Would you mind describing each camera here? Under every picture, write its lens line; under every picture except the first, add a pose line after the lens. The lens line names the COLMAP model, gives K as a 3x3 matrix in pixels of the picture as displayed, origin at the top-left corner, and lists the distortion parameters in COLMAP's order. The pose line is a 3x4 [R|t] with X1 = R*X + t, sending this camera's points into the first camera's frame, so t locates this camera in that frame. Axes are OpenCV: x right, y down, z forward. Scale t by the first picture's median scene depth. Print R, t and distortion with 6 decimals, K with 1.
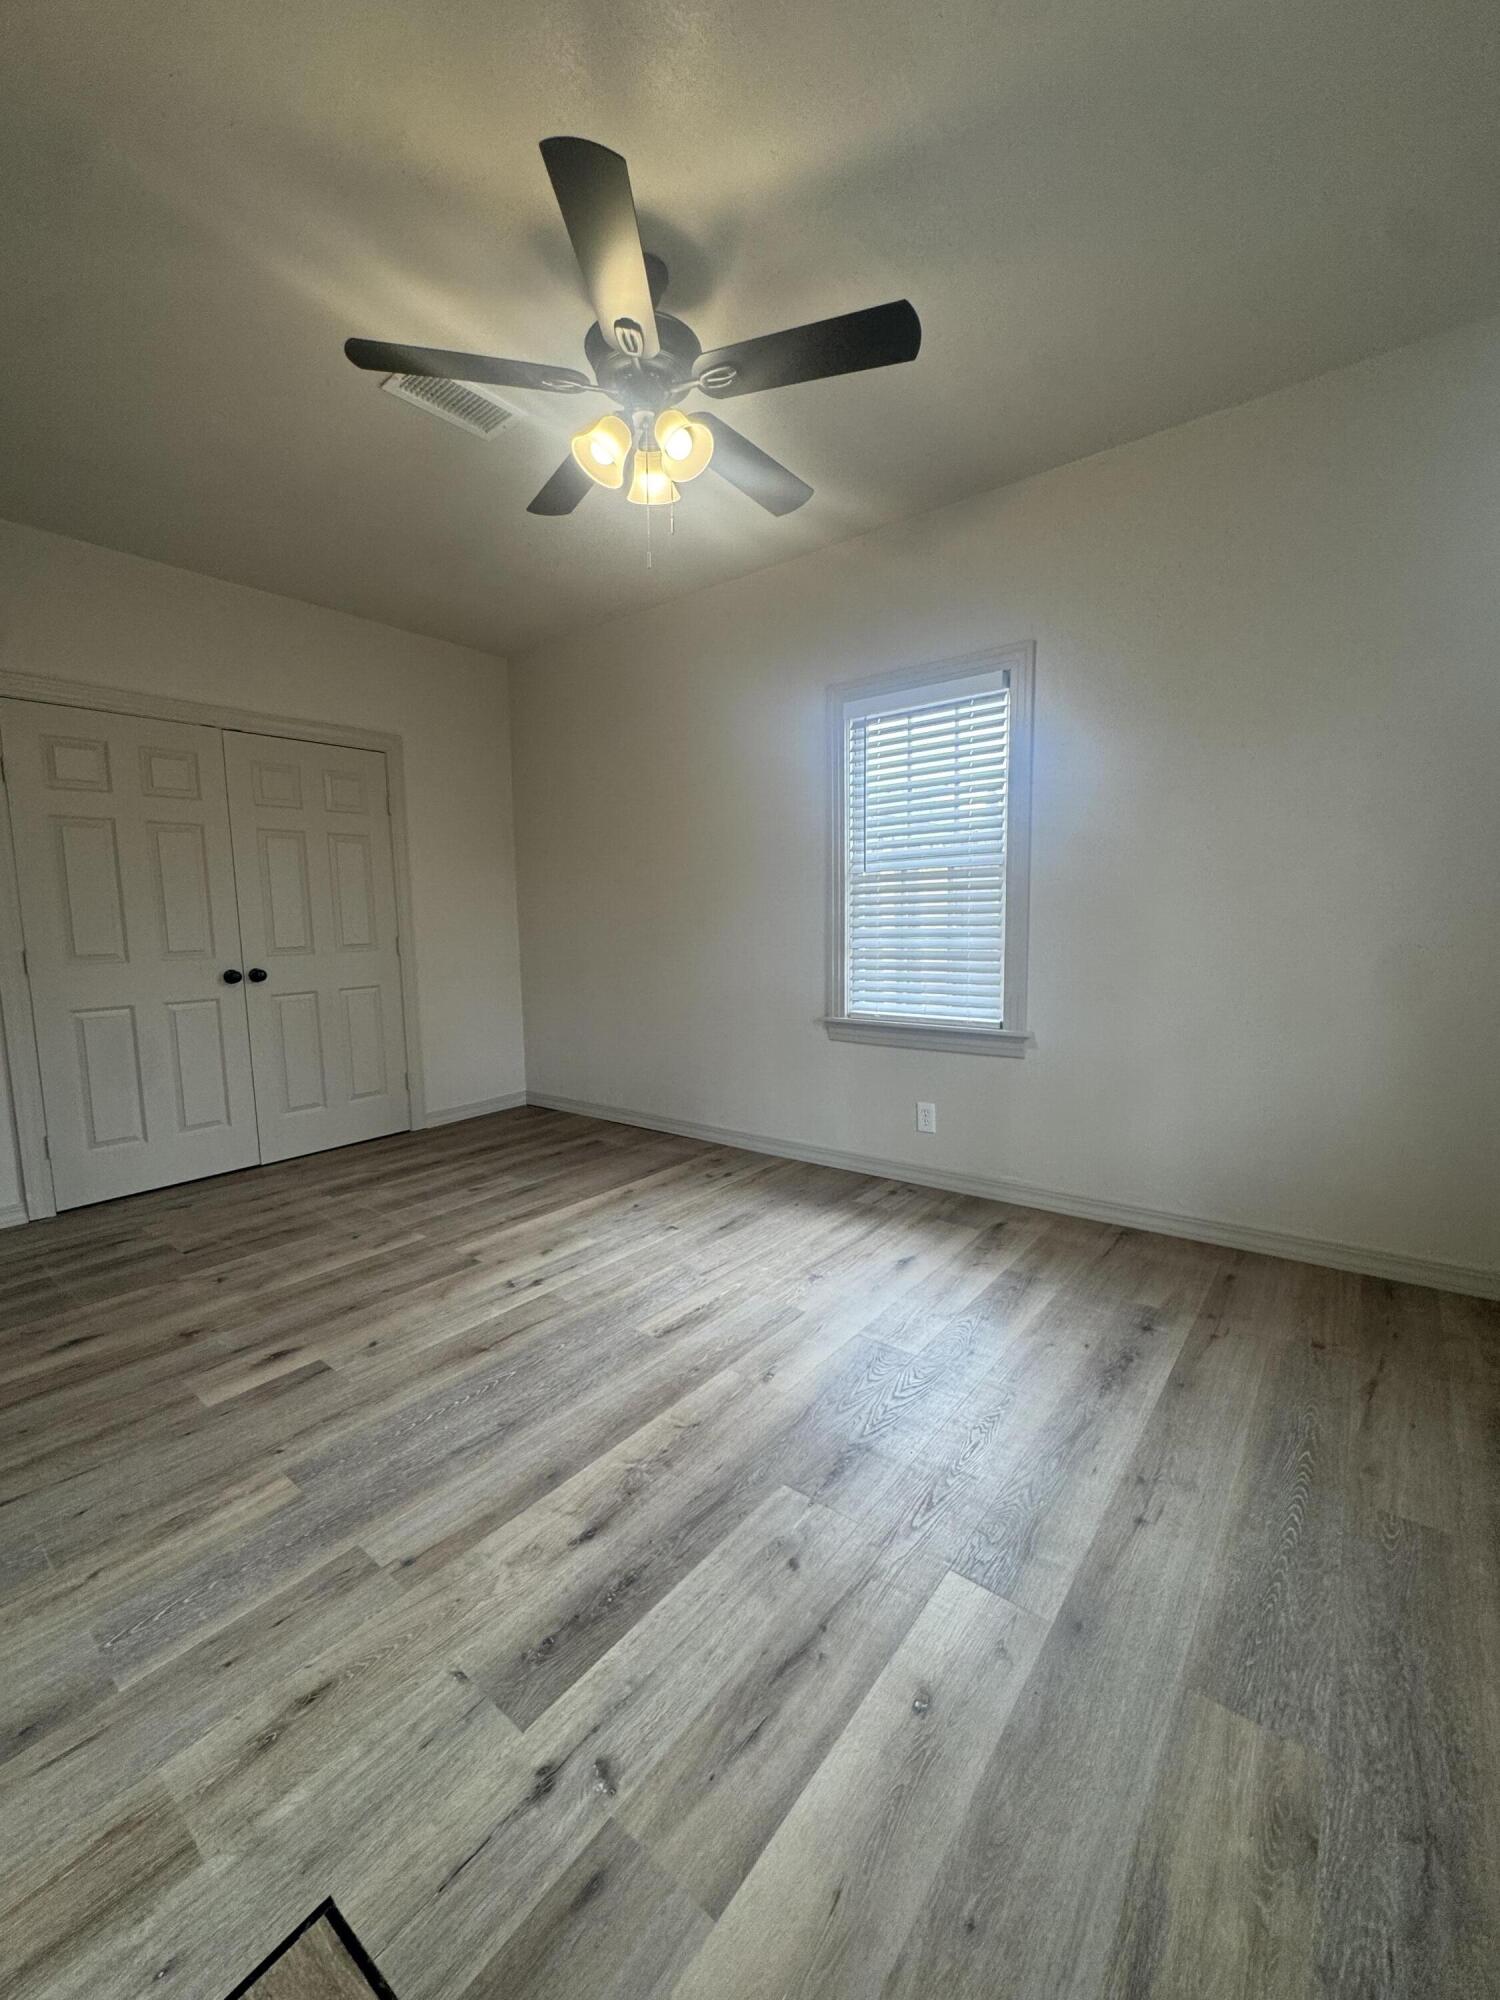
lens RADIAL K [[802.7, 0, 751.5], [0, 802.7, 997.9], [0, 0, 1]] dist [-0.003715, 0.000618]
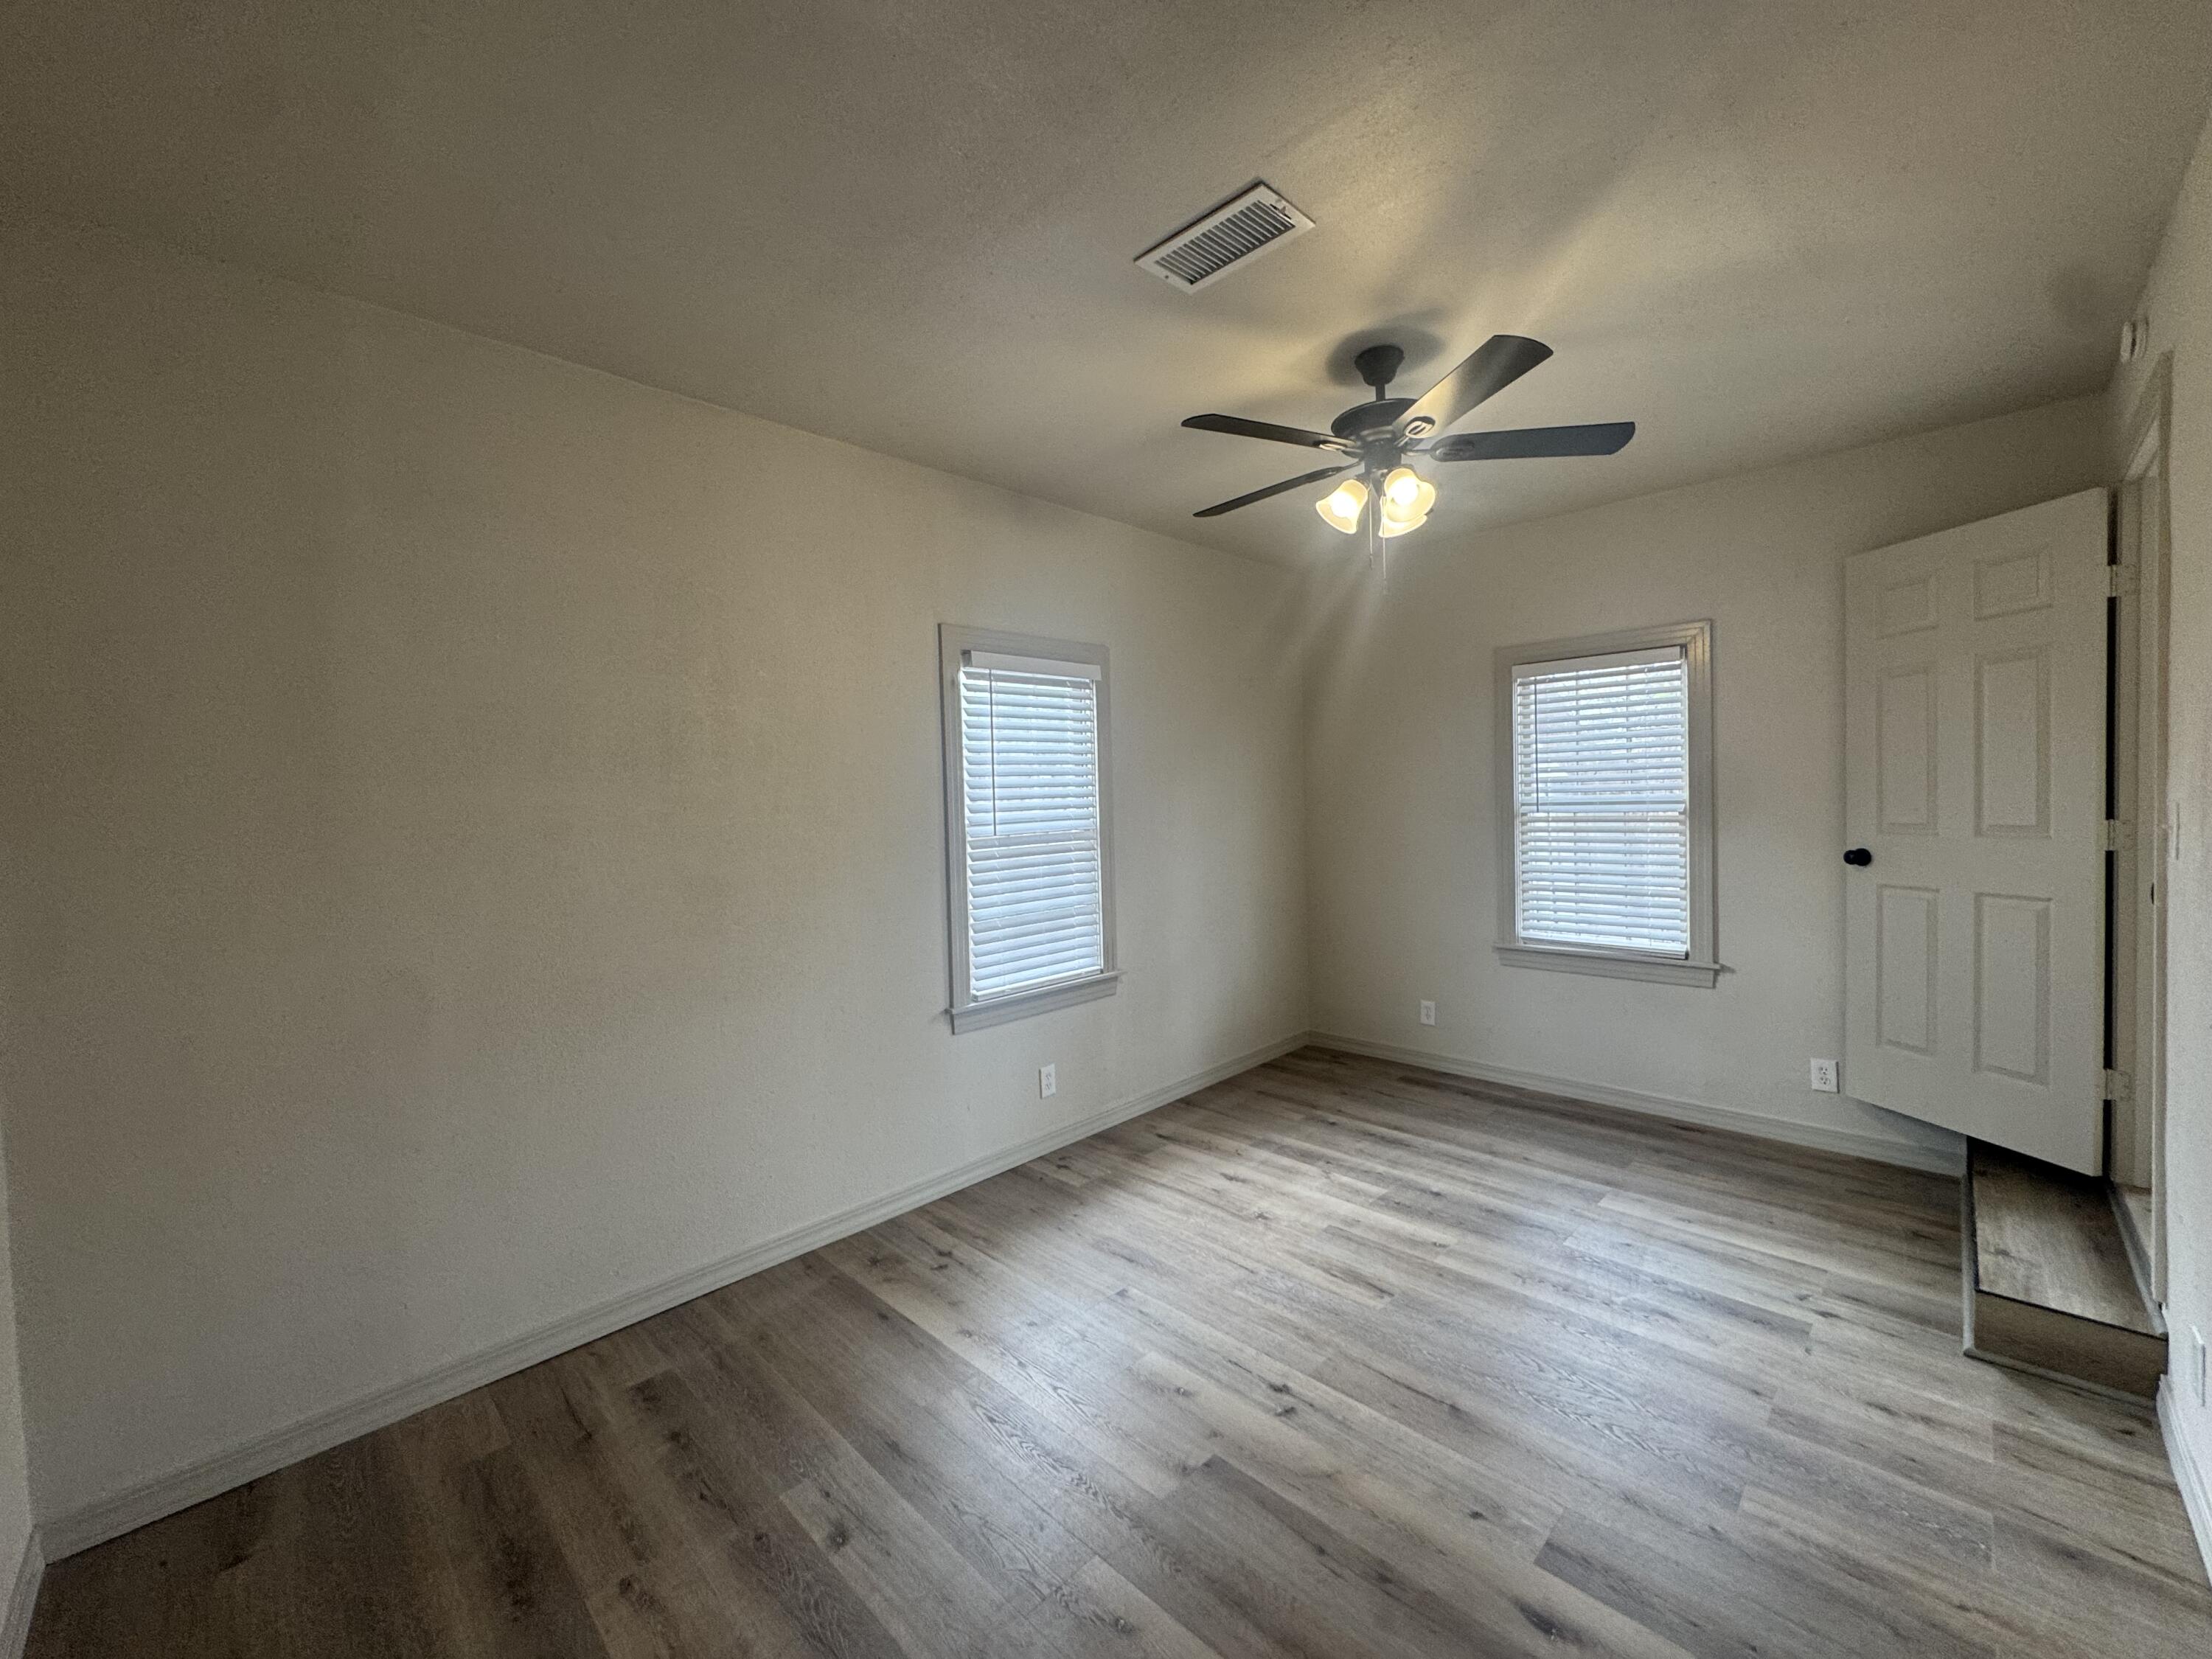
lens RADIAL K [[887.8, 0, 1104.6], [0, 887.8, 826.7], [0, 0, 1]] dist [-0.003715, 0.000618]
pose [[0.117242, -0.014316, 0.993000, -1.128469], [0.132304, 0.991208, -0.001330, -0.199393], [-0.984251, 0.131534, 0.118105, 1.002679]]
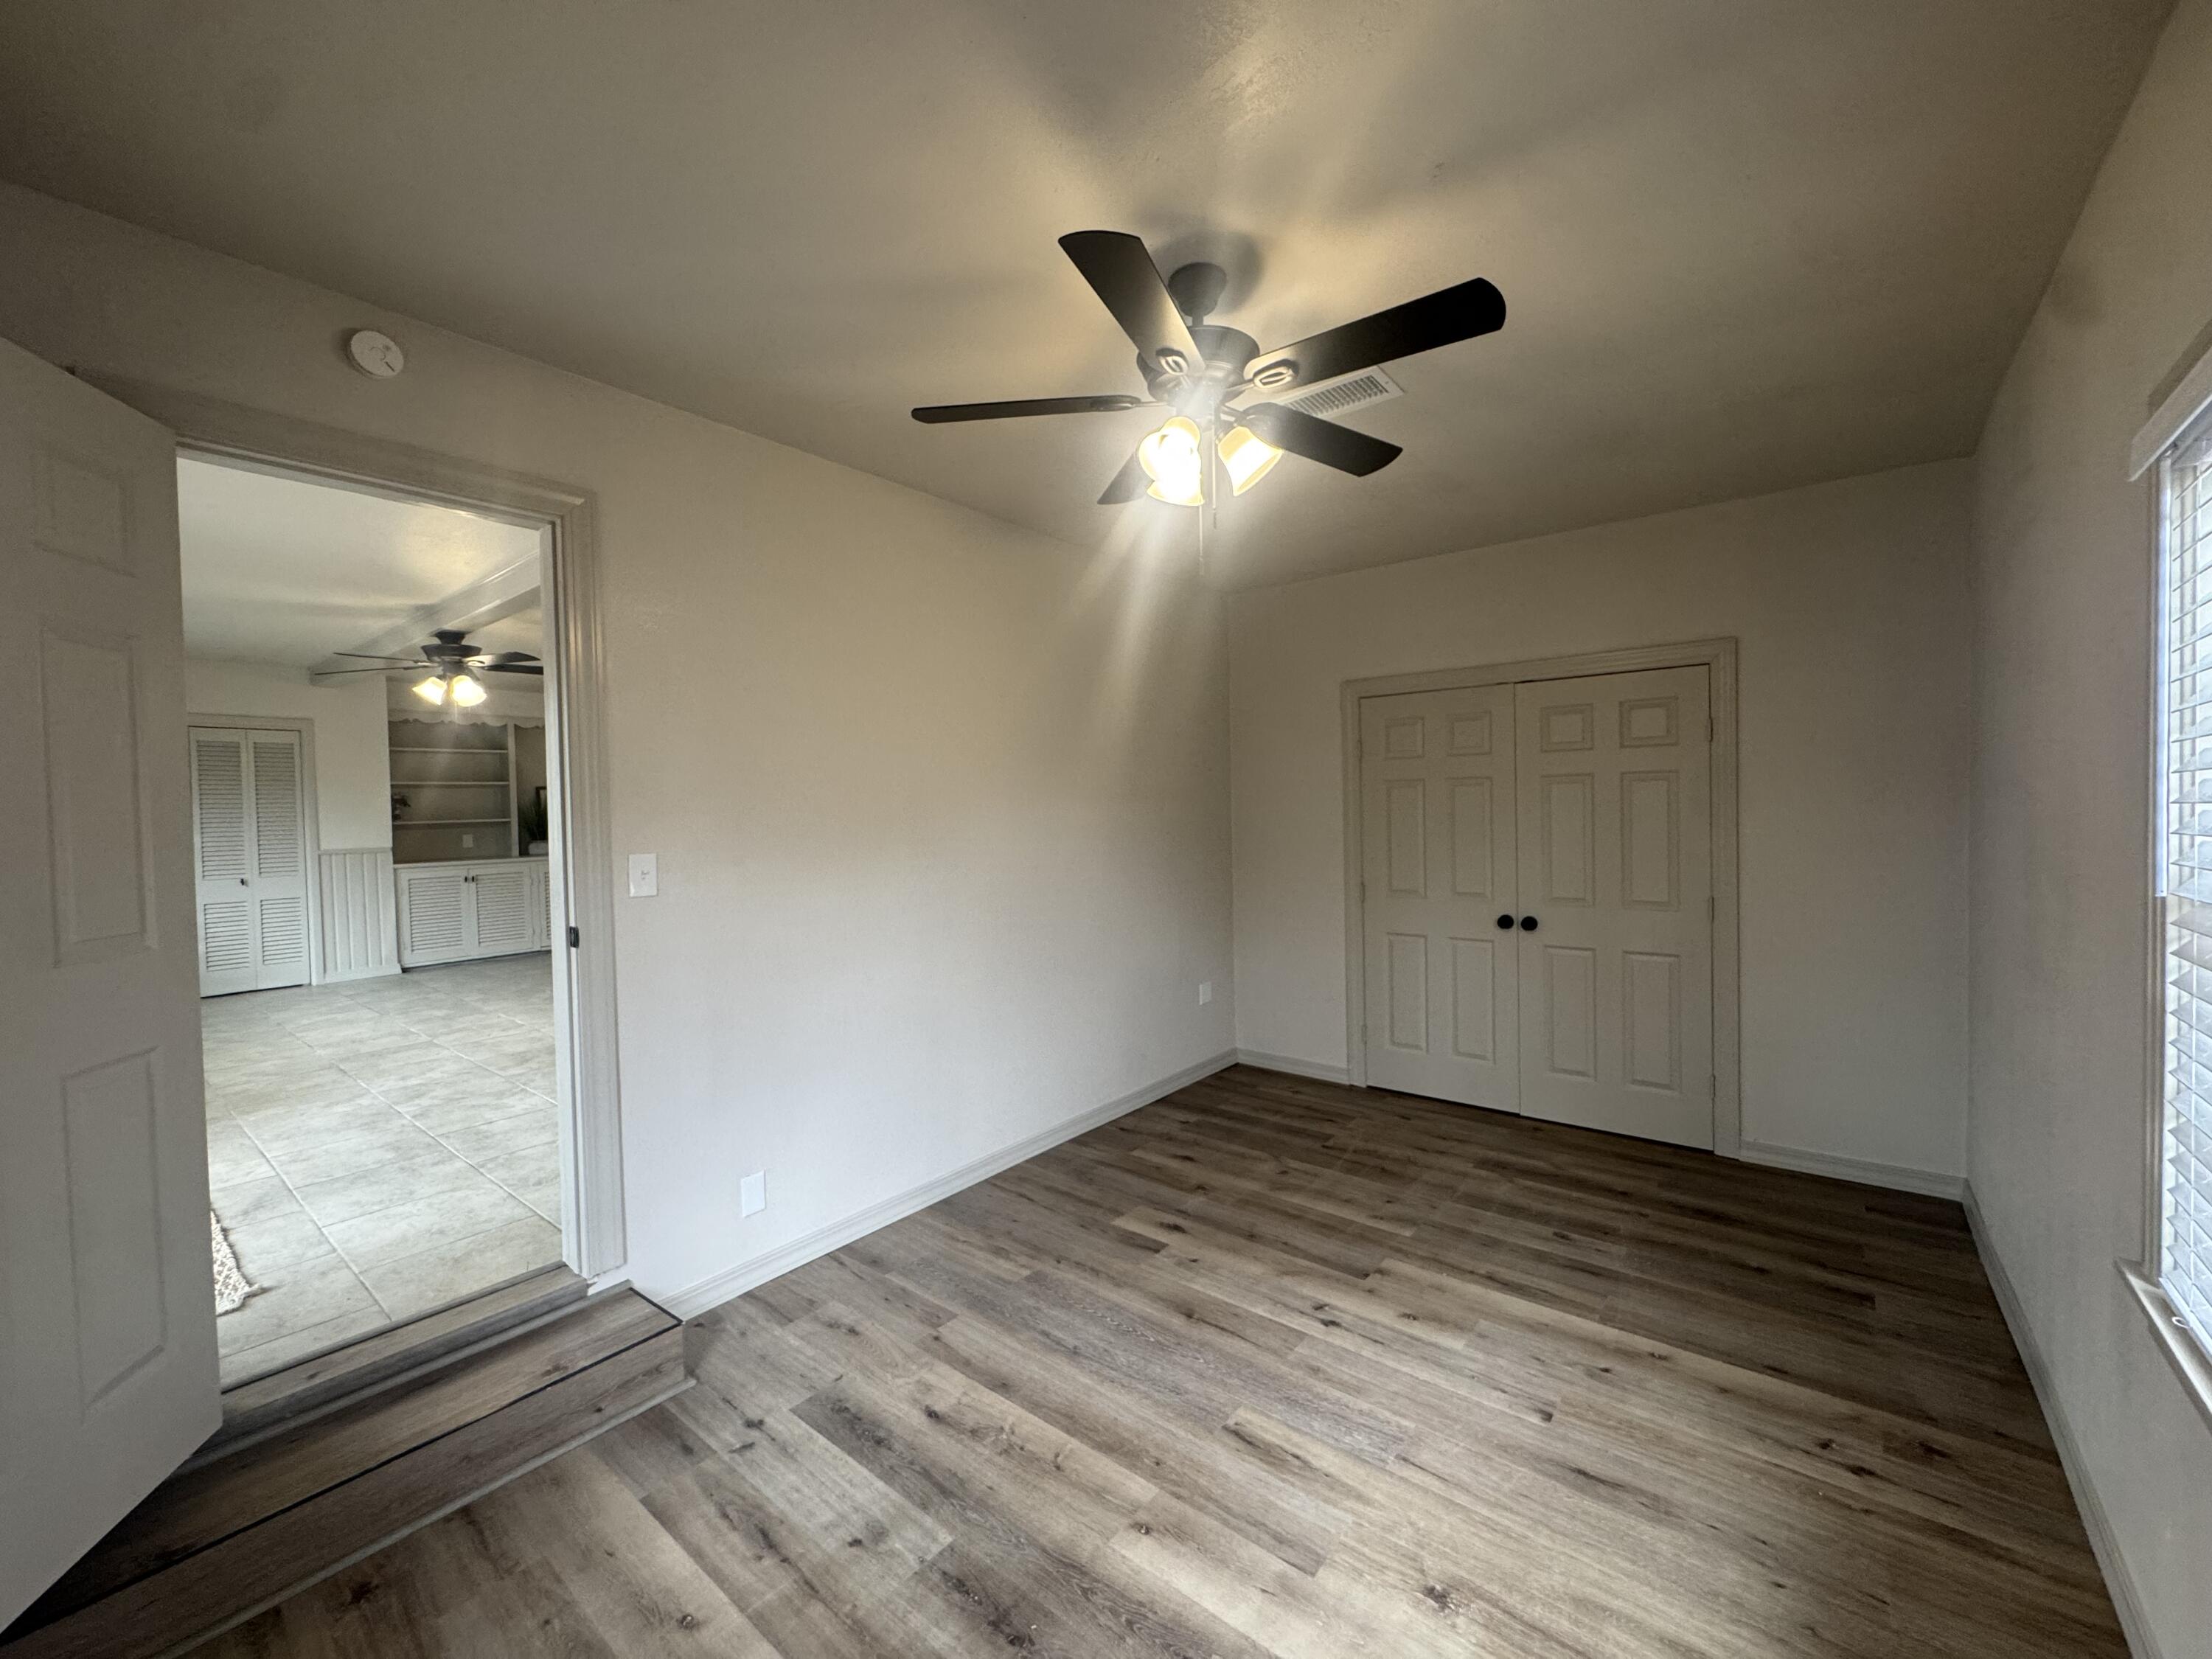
lens RADIAL K [[887.8, 0, 1104.6], [0, 887.8, 826.7], [0, 0, 1]] dist [-0.003715, 0.000618]
pose [[-0.018380, 0.039080, -0.999067, 0.709204], [-0.086692, 0.995410, 0.040532, -0.216468], [0.996066, 0.087356, -0.014908, 0.721645]]
